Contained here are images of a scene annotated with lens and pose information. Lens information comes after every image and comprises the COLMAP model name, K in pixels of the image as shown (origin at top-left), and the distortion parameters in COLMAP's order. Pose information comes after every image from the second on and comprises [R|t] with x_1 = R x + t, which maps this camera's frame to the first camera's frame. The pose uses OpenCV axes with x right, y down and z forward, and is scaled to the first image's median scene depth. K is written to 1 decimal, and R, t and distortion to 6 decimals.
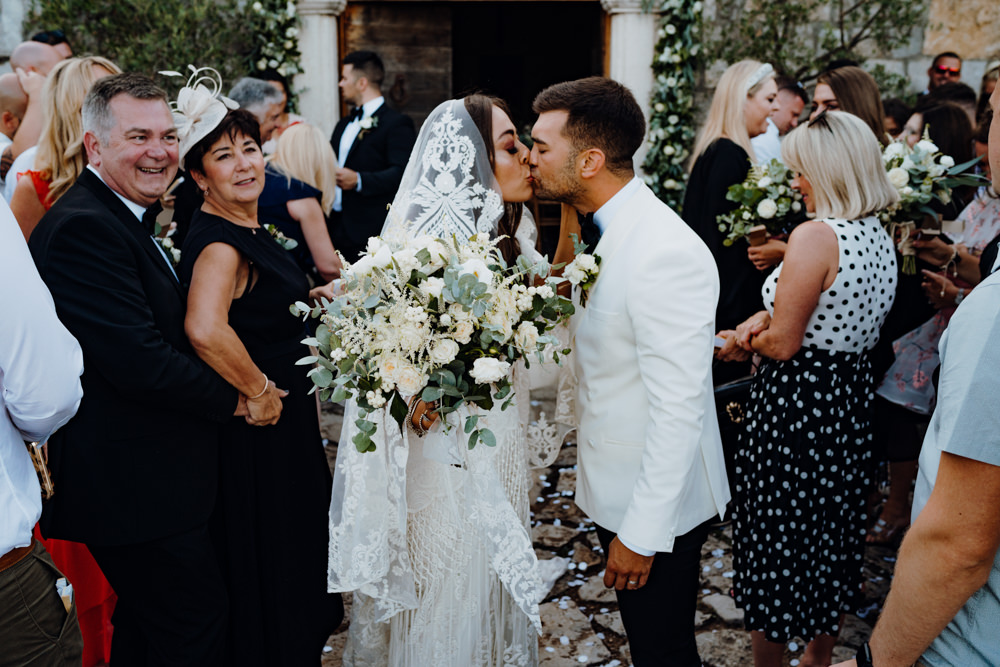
lens RADIAL K [[997.7, 0, 500.0], [0, 997.7, 333.5], [0, 0, 1]] dist [-0.103805, 0.129129]
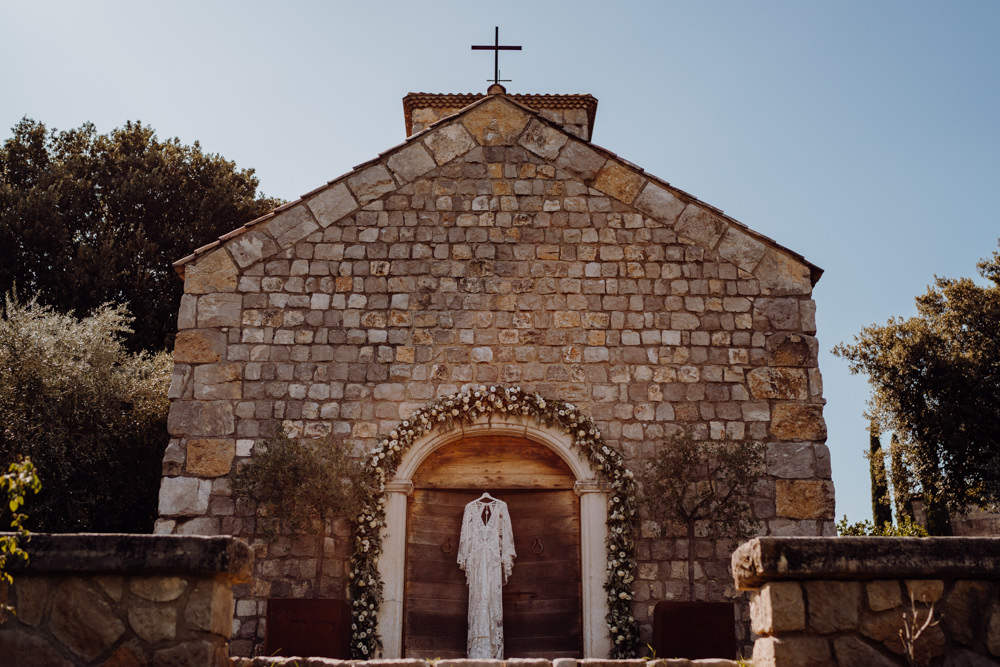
lens RADIAL K [[997.7, 0, 500.0], [0, 997.7, 333.5], [0, 0, 1]] dist [-0.103805, 0.129129]
pose [[0.999538, 0.012025, 0.027916, -0.067108], [0.006271, 0.817077, -0.576494, 0.404945], [-0.029741, 0.576403, 0.816624, -0.481731]]
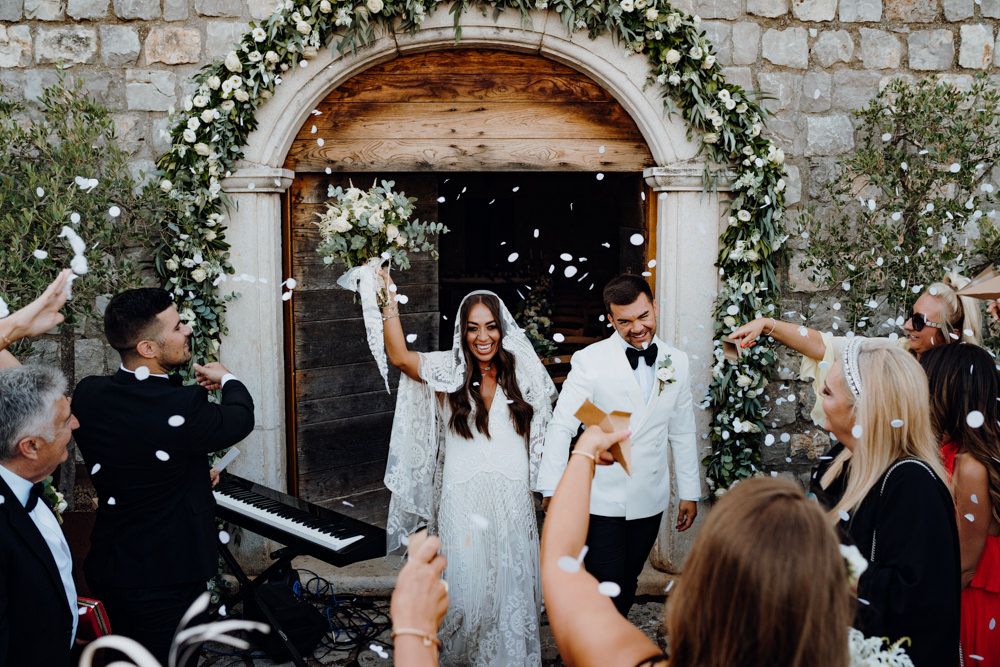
lens RADIAL K [[997.7, 0, 500.0], [0, 997.7, 333.5], [0, 0, 1]] dist [-0.103805, 0.129129]
pose [[0.999467, -0.005088, 0.032237, -0.029133], [0.008599, 0.993924, -0.109732, -0.142906], [-0.031483, 0.109951, 0.993438, 0.292166]]
